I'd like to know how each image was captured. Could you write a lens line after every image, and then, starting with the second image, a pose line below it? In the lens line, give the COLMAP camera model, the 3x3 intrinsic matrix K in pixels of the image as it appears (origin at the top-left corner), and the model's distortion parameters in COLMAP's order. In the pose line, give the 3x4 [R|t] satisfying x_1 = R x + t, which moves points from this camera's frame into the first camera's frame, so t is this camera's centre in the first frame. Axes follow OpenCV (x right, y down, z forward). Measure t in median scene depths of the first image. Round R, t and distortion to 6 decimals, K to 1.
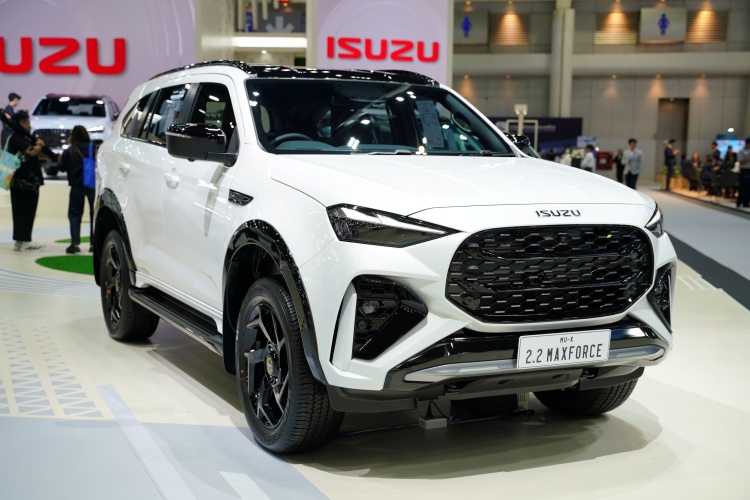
lens RADIAL K [[1060.0, 0, 375.0], [0, 1060.0, 250.0], [0, 0, 1]] dist [-0.000952, 0.019258]
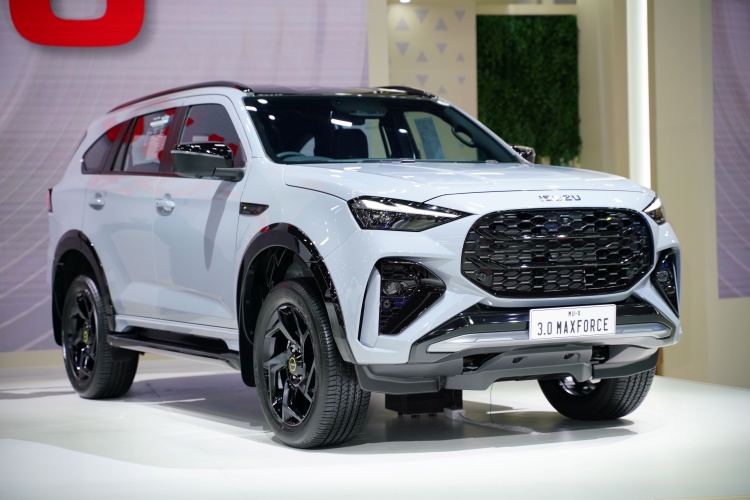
lens RADIAL K [[1638.7, 0, 375.0], [0, 1638.7, 250.0], [0, 0, 1]] dist [0.207967, -0.129499]
pose [[0.998543, -0.041113, 0.034955, -0.077747], [0.044177, 0.994783, -0.091951, 0.164278], [-0.030992, 0.093361, 0.995150, -0.665758]]
